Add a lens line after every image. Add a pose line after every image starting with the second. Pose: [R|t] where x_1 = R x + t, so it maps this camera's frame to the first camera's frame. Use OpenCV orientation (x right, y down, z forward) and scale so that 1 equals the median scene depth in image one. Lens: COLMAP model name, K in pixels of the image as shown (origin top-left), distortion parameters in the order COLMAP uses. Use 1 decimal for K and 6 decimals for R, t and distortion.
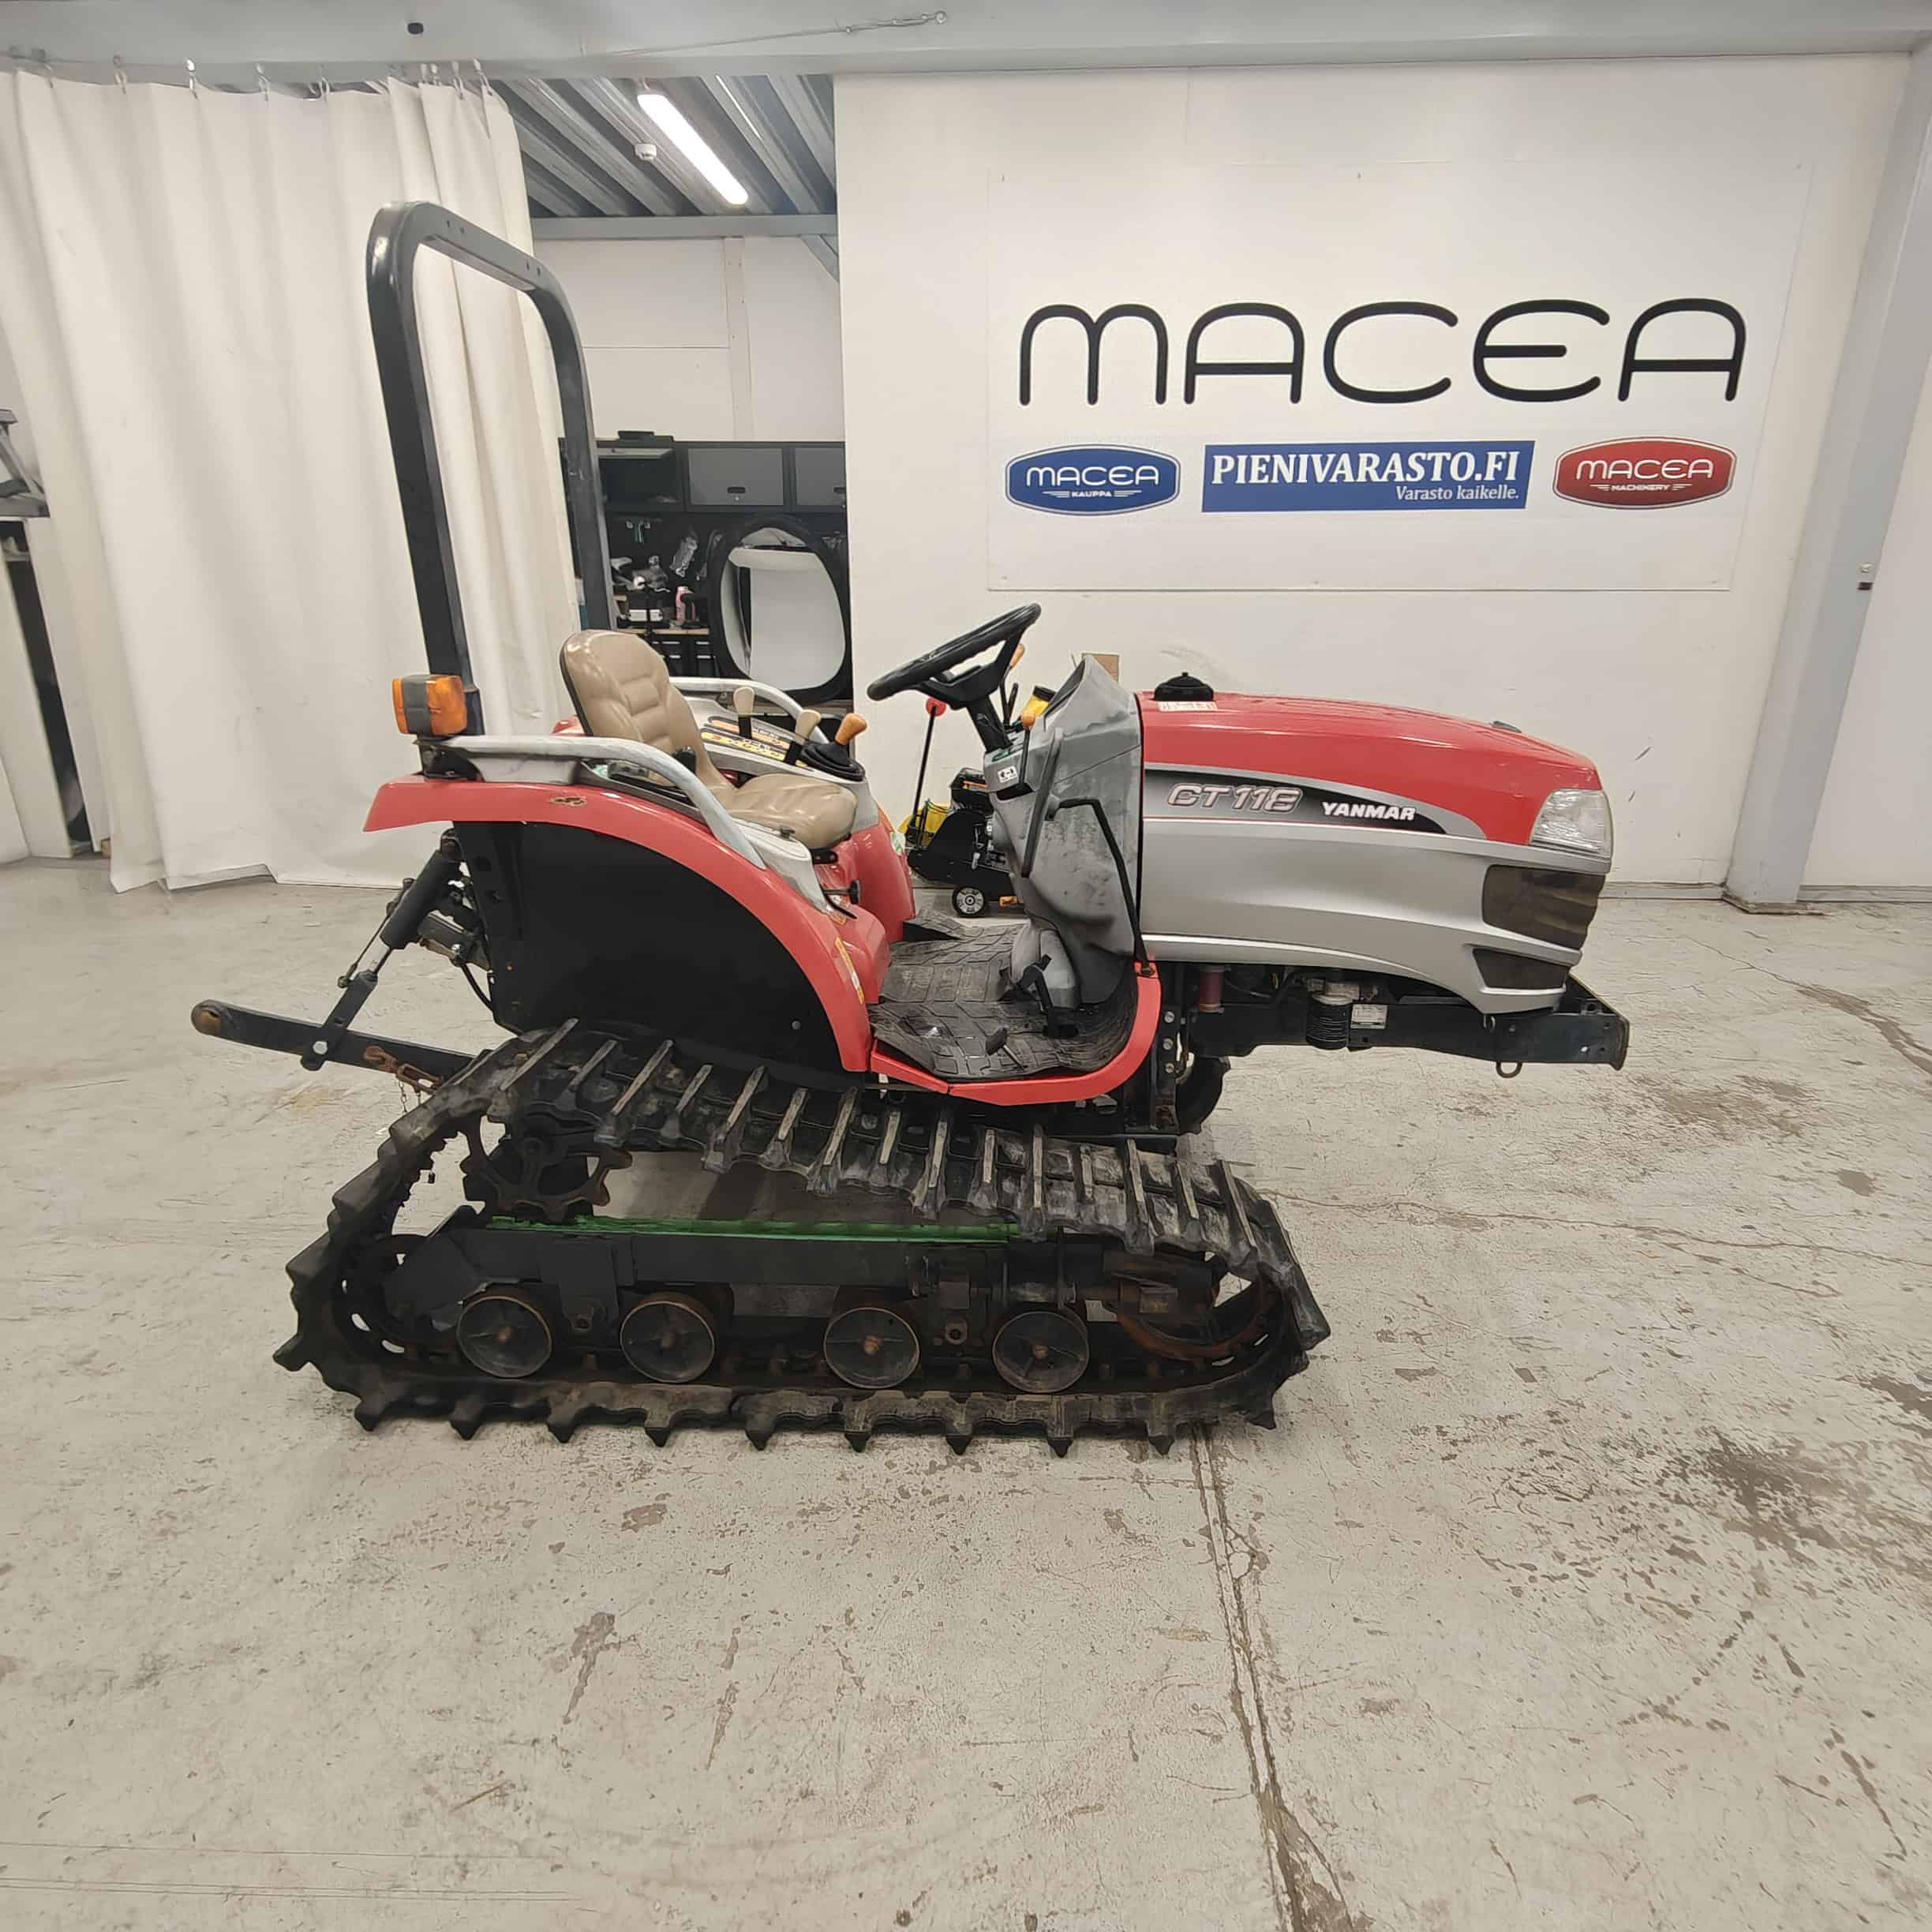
lens RADIAL K [[1212.2, 0, 983.6], [0, 1212.2, 963.2], [0, 0, 1]] dist [-0.005478, 0.005134]
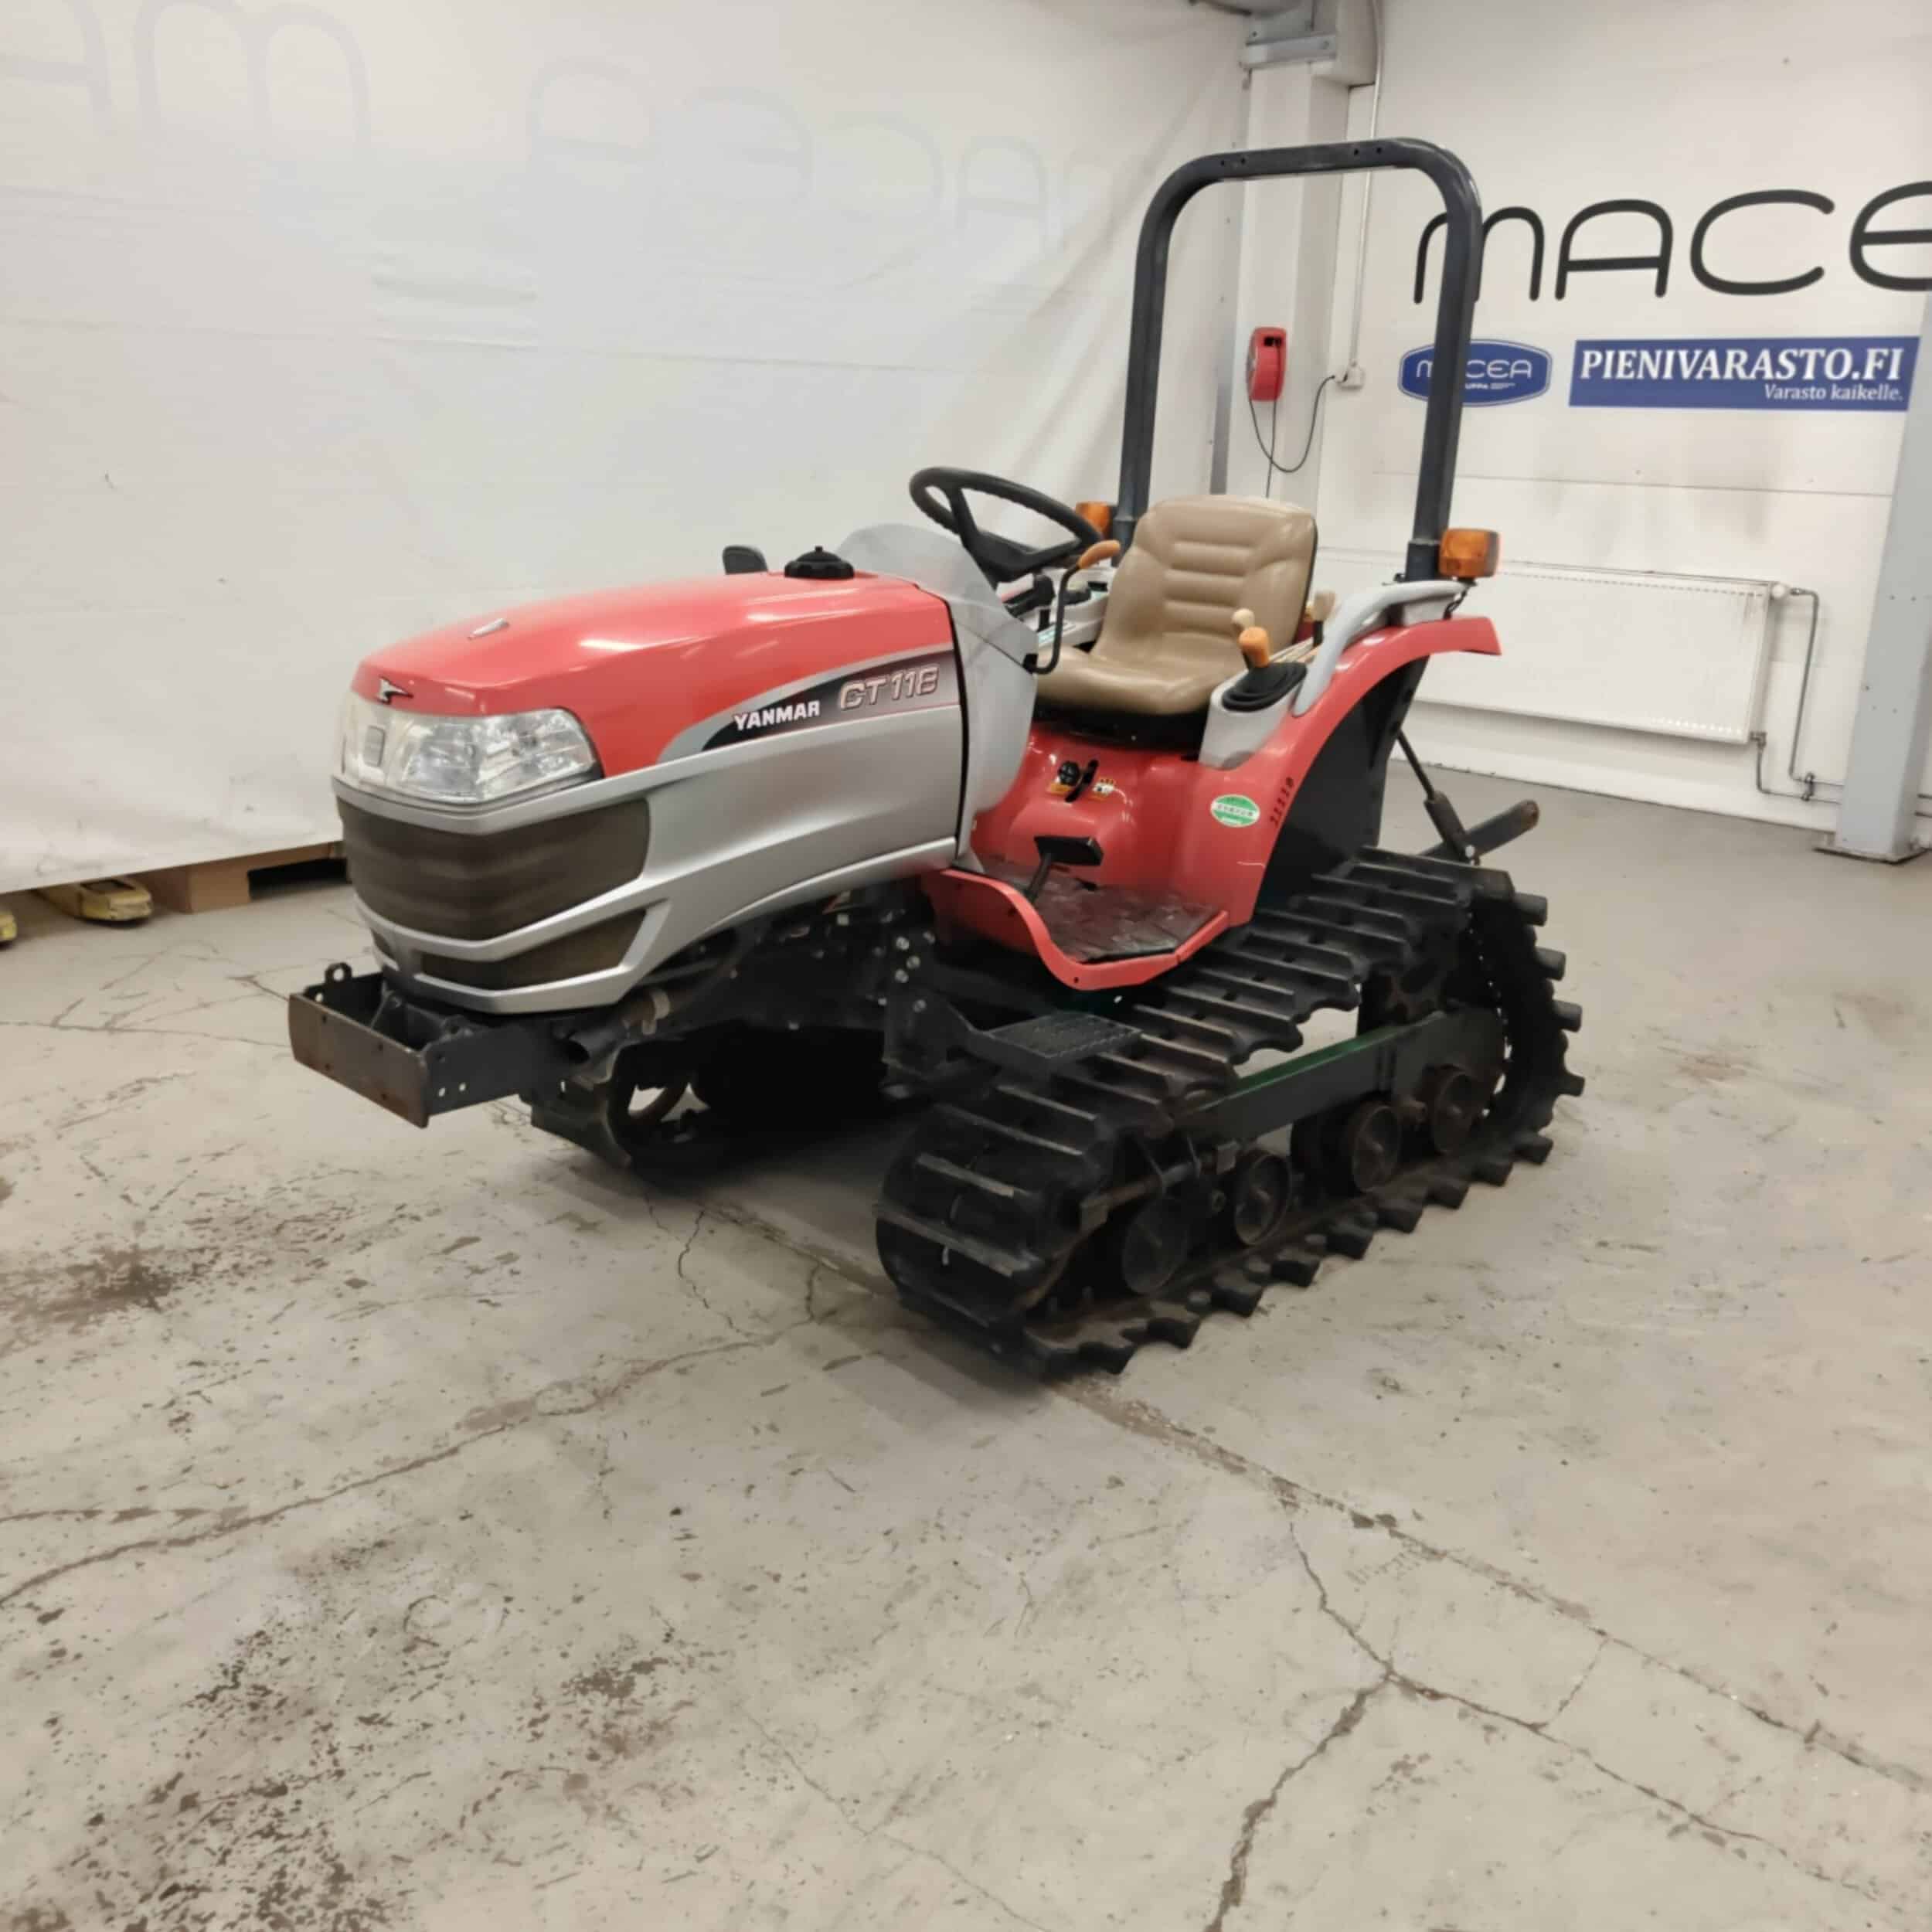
lens RADIAL K [[1834.6, 0, 957.2], [0, 1834.6, 942.8], [0, 0, 1]] dist [-0.009159, 0.017581]
pose [[-0.665360, 0.187142, -0.722685, 0.552066], [-0.275933, 0.837860, 0.471012, -0.325536], [0.693655, 0.512805, -0.505840, 0.947097]]
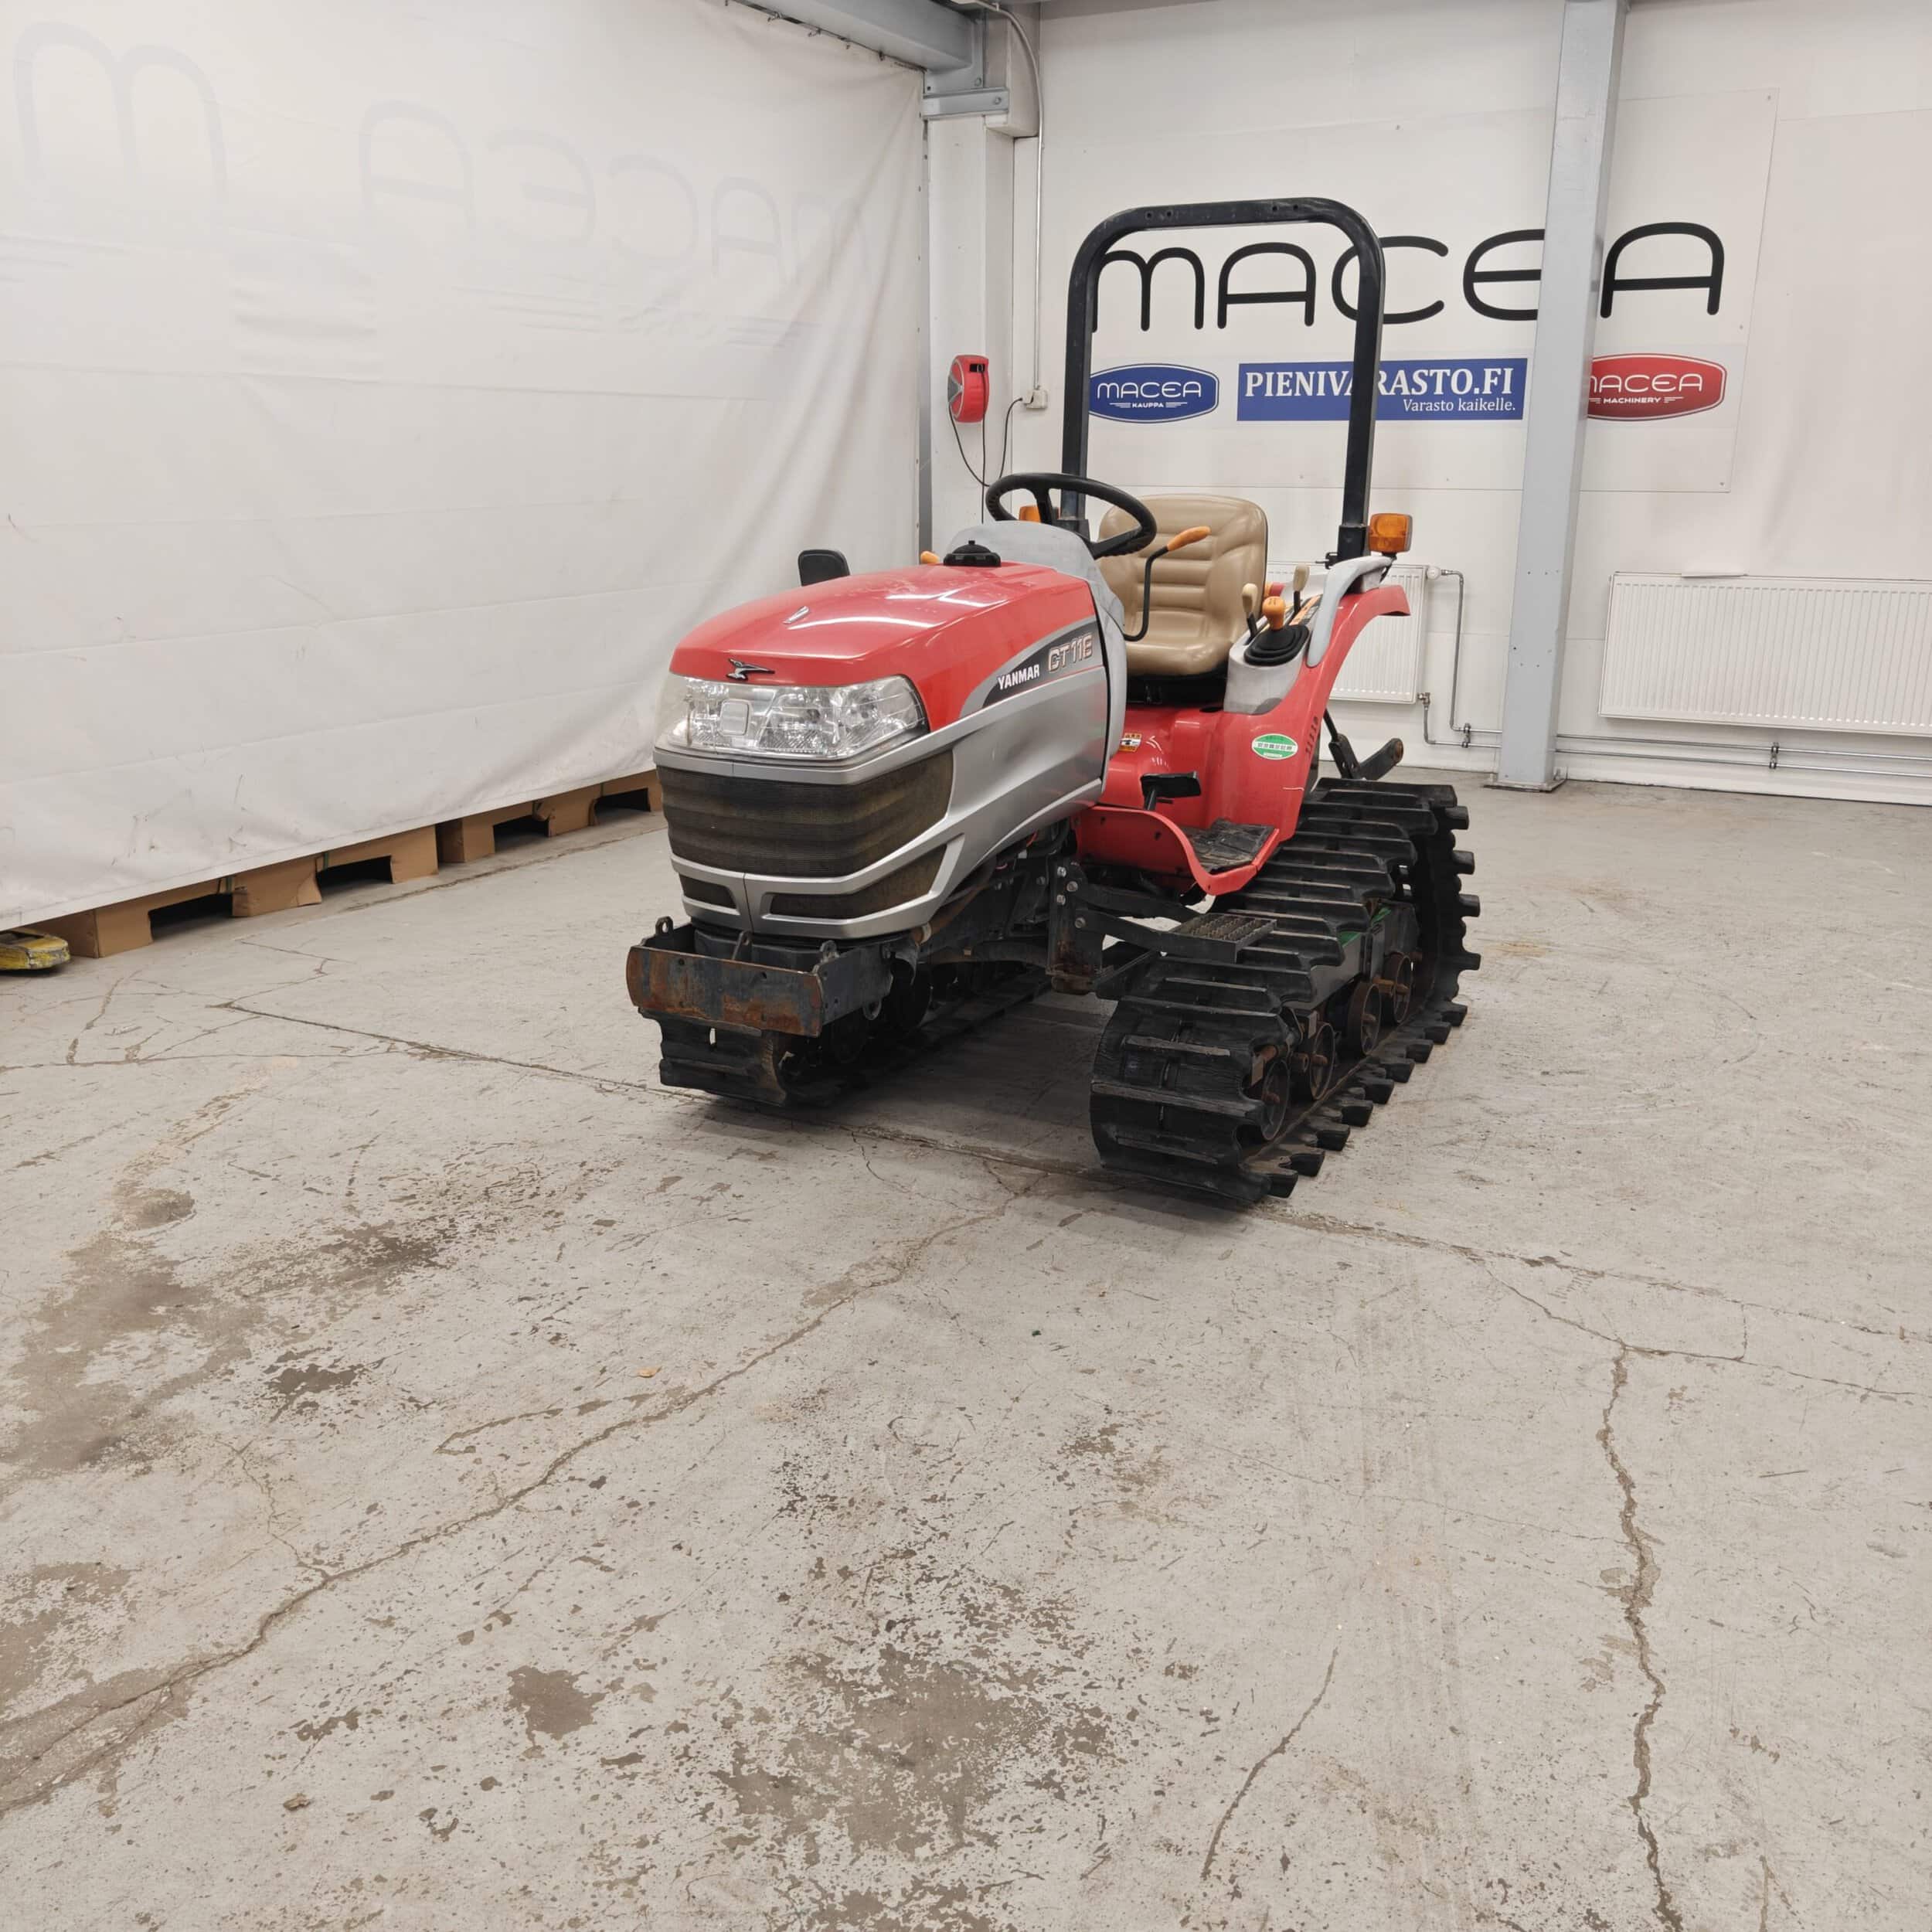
lens RADIAL K [[1823.5, 0, 966.0], [0, 1823.5, 966.0], [0, 0, 1]] dist [0.001550, -0.015920]
pose [[-0.427819, 0.240258, -0.871348, 0.799820], [-0.306476, 0.868357, 0.389909, -0.265313], [0.850320, 0.433857, -0.297866, 0.813668]]
